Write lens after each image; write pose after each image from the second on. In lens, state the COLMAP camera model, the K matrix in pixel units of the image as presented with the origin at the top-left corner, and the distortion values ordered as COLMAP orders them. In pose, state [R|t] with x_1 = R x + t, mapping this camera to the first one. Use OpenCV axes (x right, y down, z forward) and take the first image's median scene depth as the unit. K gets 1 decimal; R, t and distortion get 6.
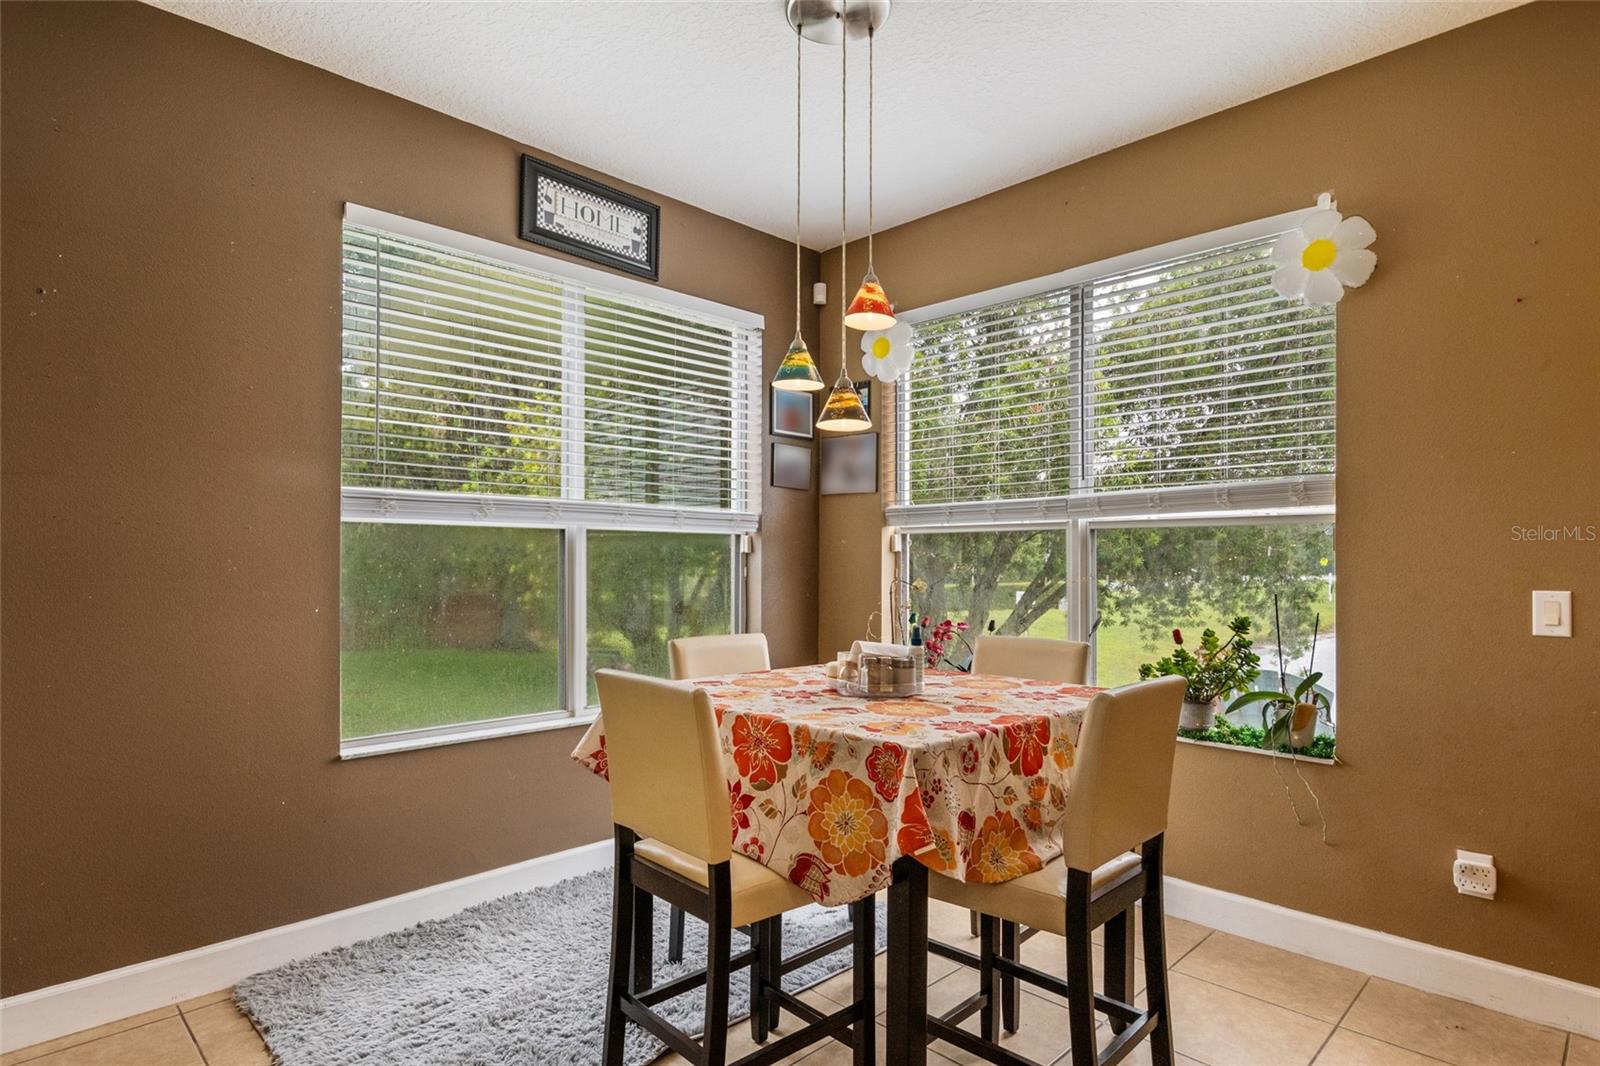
lens RADIAL K [[856.4, 0, 786.6], [0, 856.4, 542.2], [0, 0, 1]] dist [-0.000339, -0.000120]
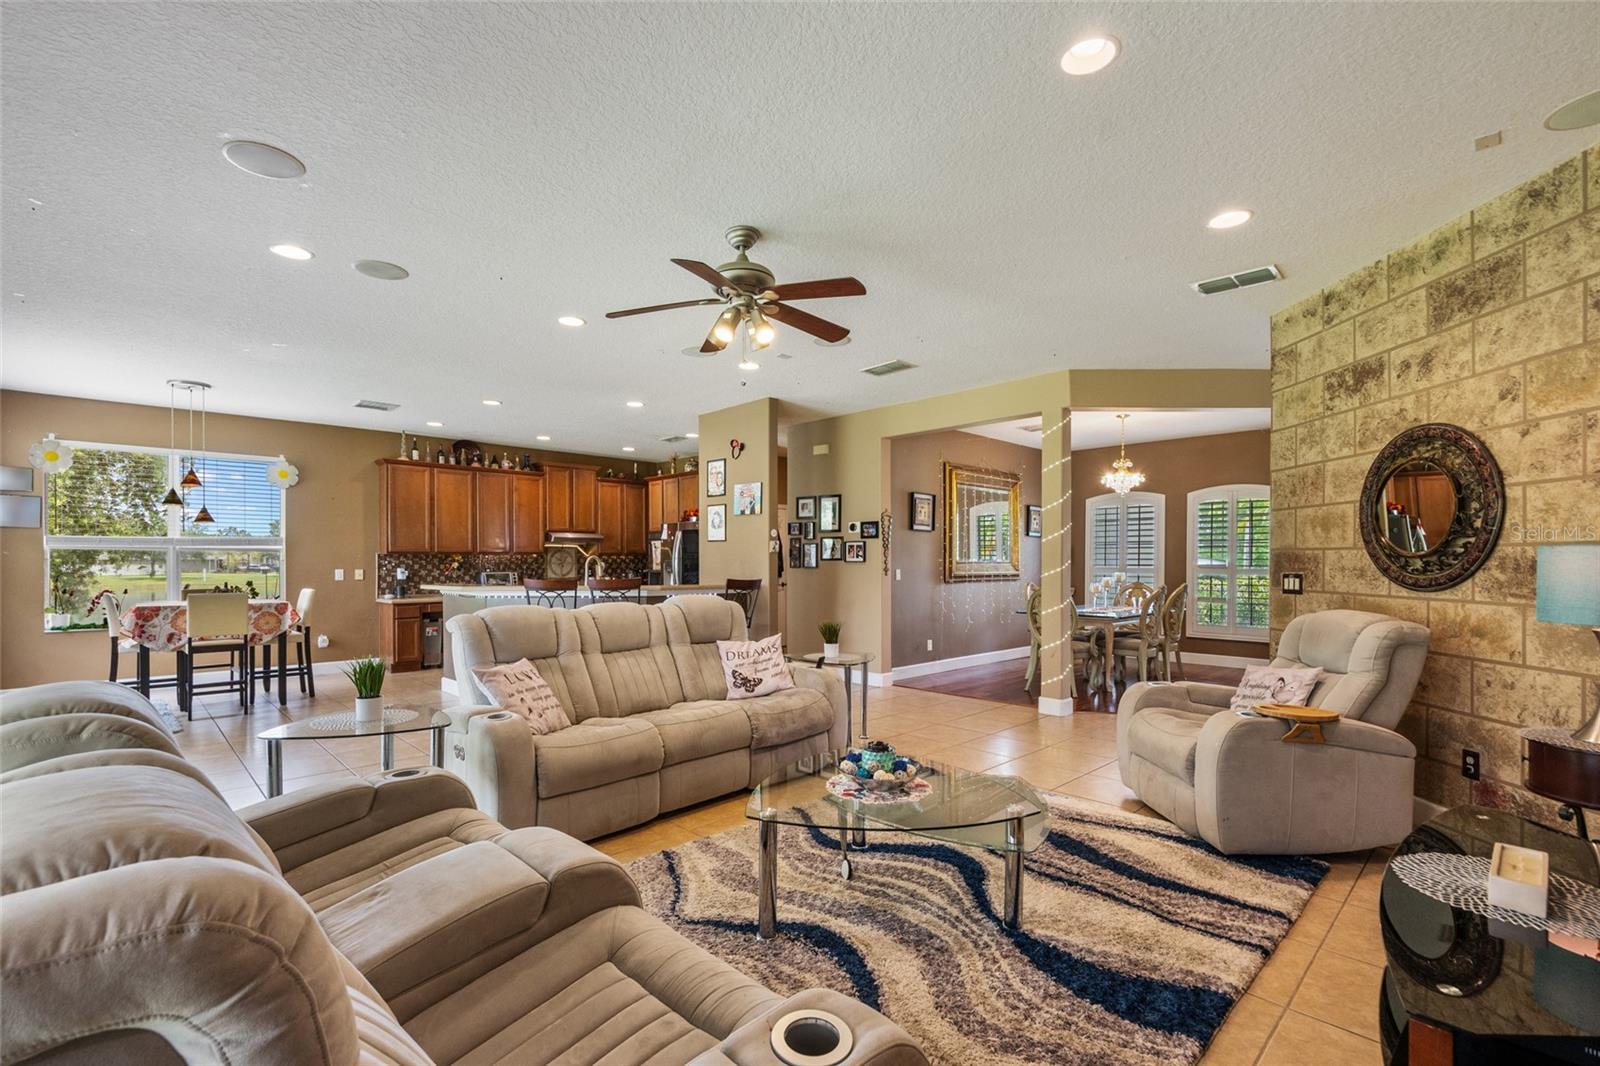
lens RADIAL K [[707.2, 0, 785.9], [0, 707.2, 566.3], [0, 0, 1]] dist [0.009579, -0.006192]
pose [[0.015424, -0.009374, 0.999837, -1.720654], [-0.022303, 0.999704, 0.009717, -0.029445], [-0.999632, -0.022449, 0.015211, -0.839420]]
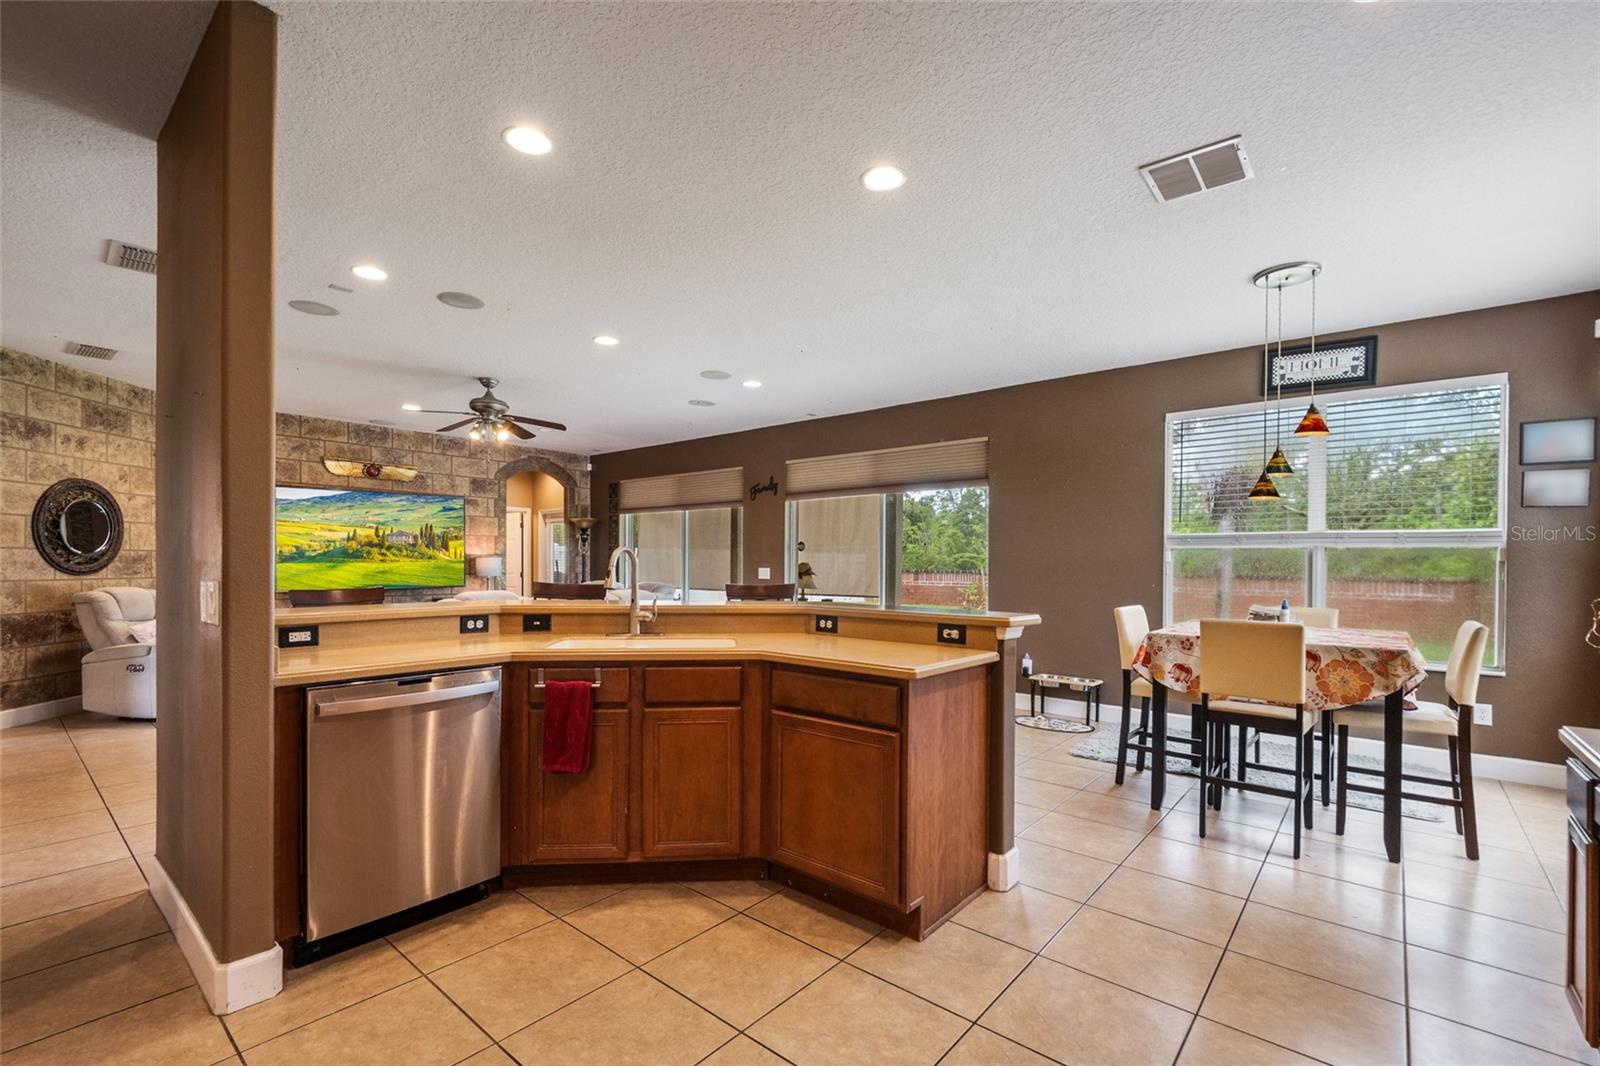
lens RADIAL K [[706.9, 0, 794.2], [0, 706.9, 568.2], [0, 0, 1]] dist [0.001574, -0.005927]
pose [[0.081099, 0.005214, -0.996692, 1.058631], [0.017817, 0.999819, 0.006680, -0.002438], [0.996547, -0.018300, 0.080991, -0.150706]]
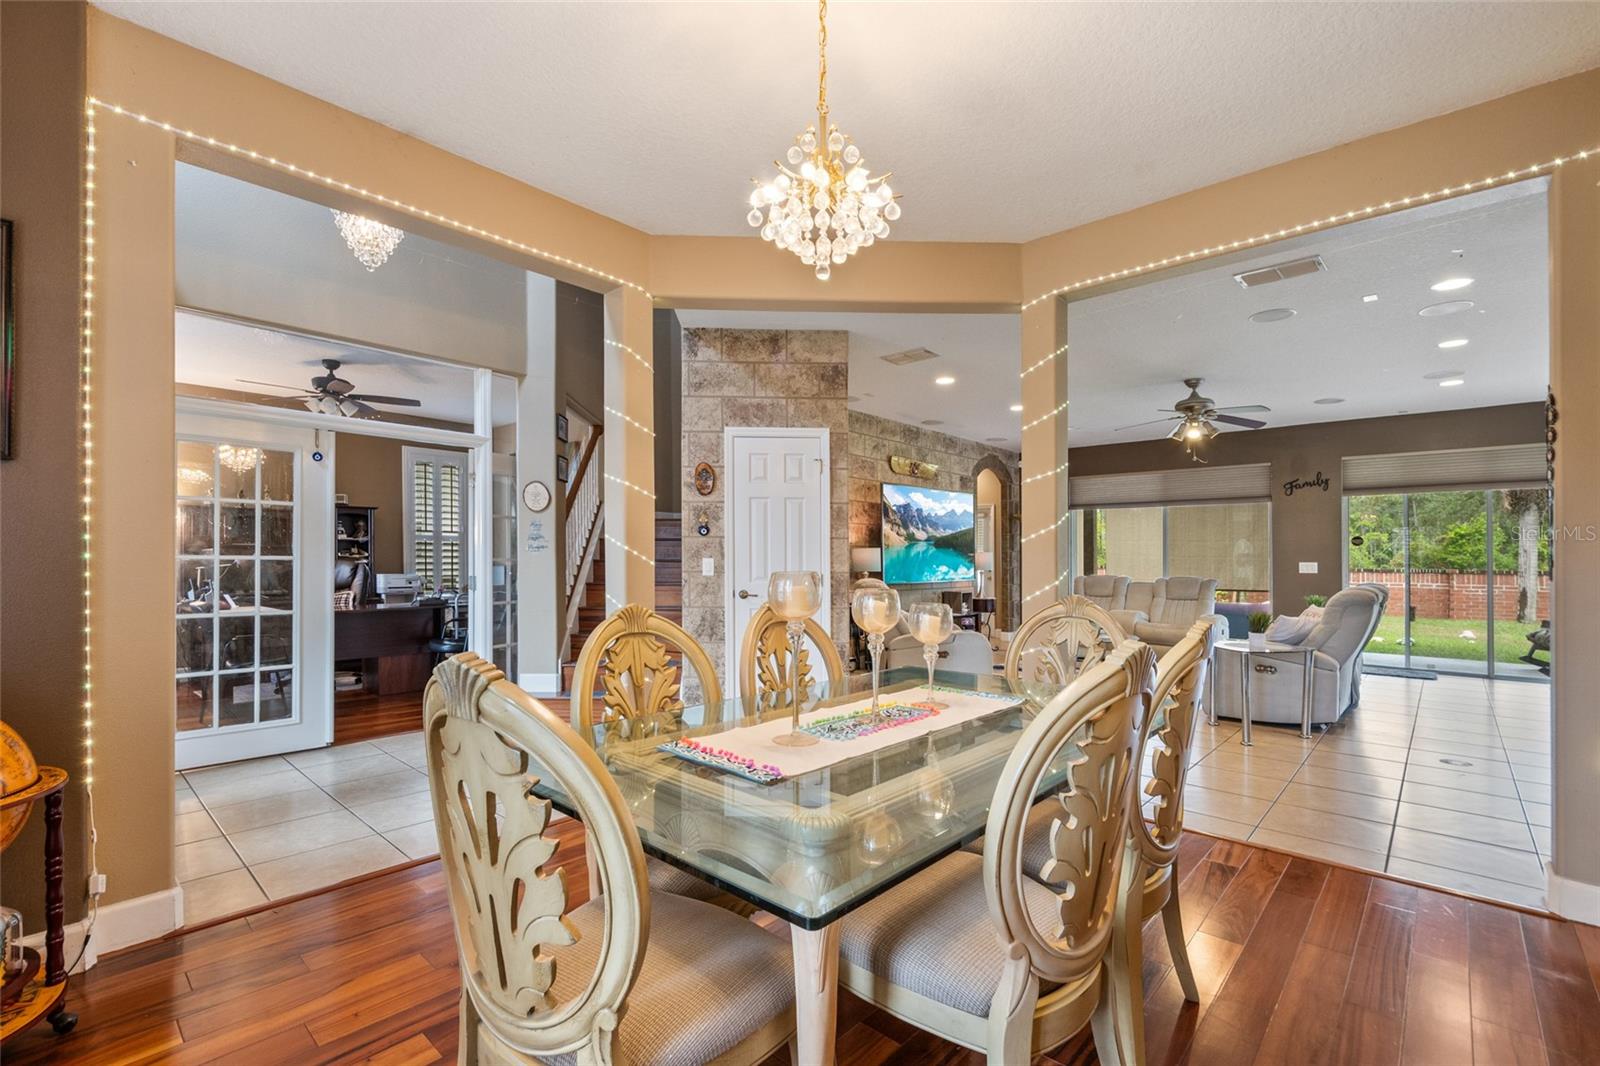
lens RADIAL K [[716.8, 0, 788.2], [0, 716.8, 559.6], [0, 0, 1]] dist [0.016253, -0.012343]
pose [[0.043369, -0.004010, -0.999051, 1.061391], [0.017840, 0.999836, -0.003238, -0.021143], [0.998900, -0.017683, 0.043434, -1.887047]]
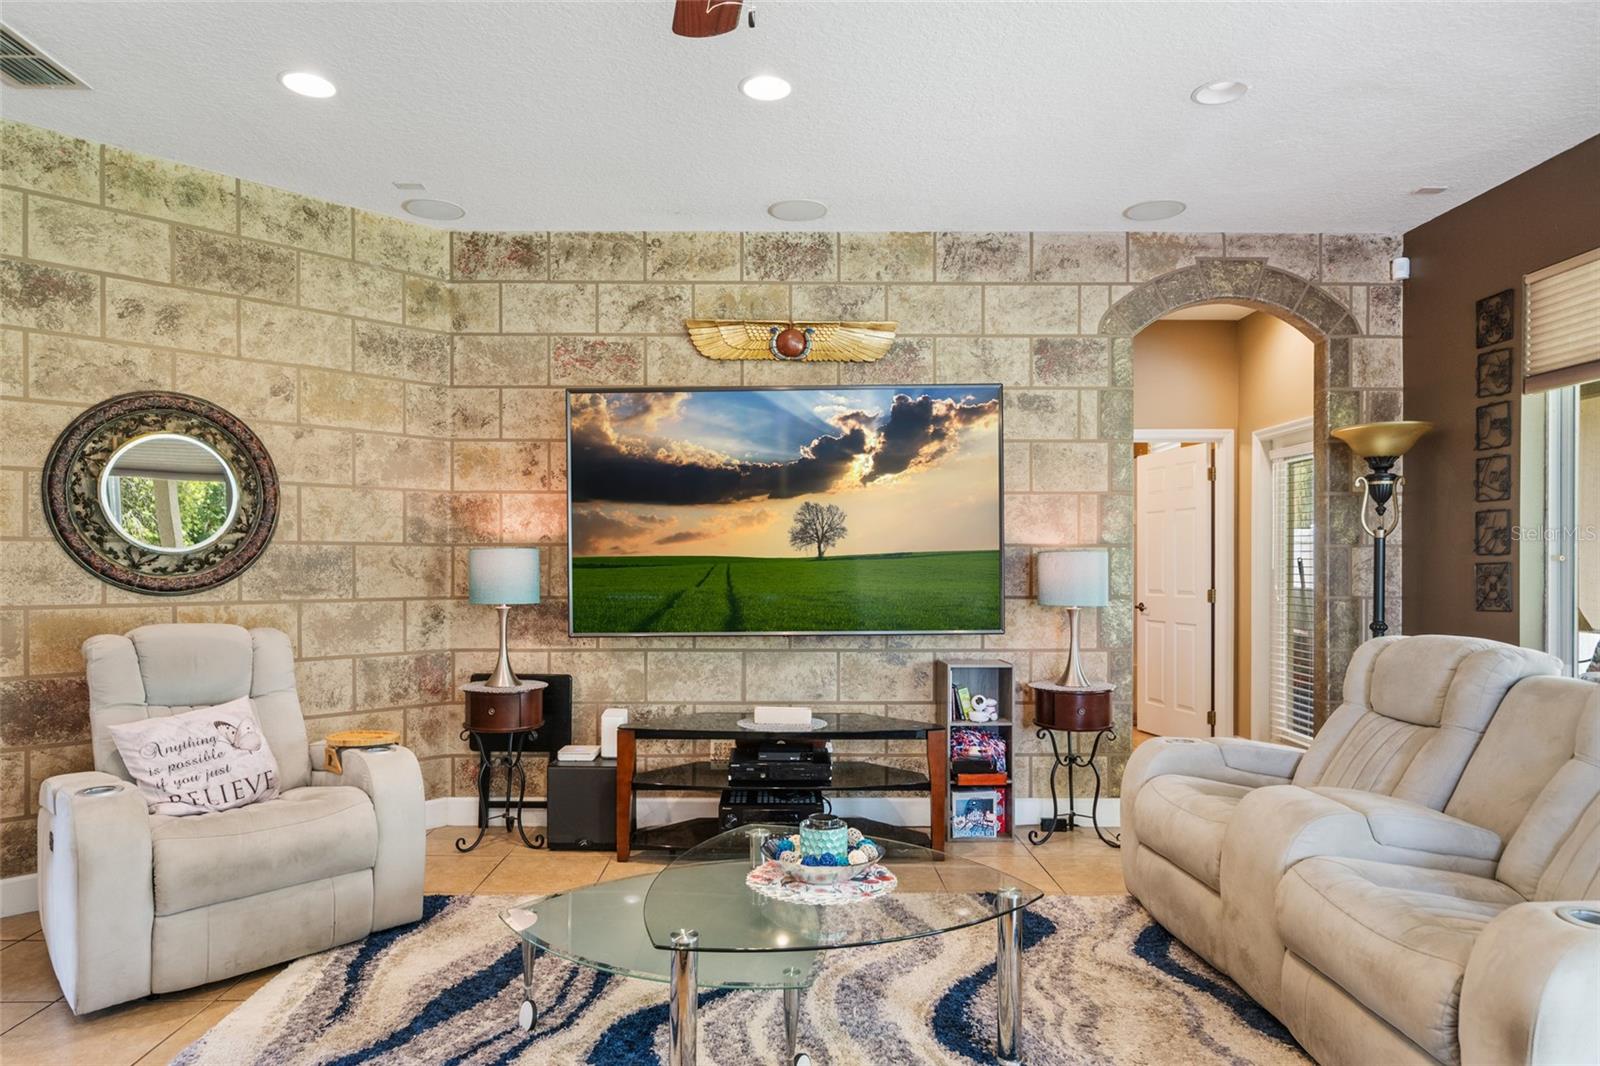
lens RADIAL K [[962.5, 0, 779.5], [0, 962.5, 568.8], [0, 0, 1]] dist [0.009226, -0.004429]
pose [[-0.700825, 0.002388, -0.713329, -0.442692], [0.012834, 0.999875, -0.009262, -0.015949], [0.713218, -0.015646, -0.700768, -0.448816]]
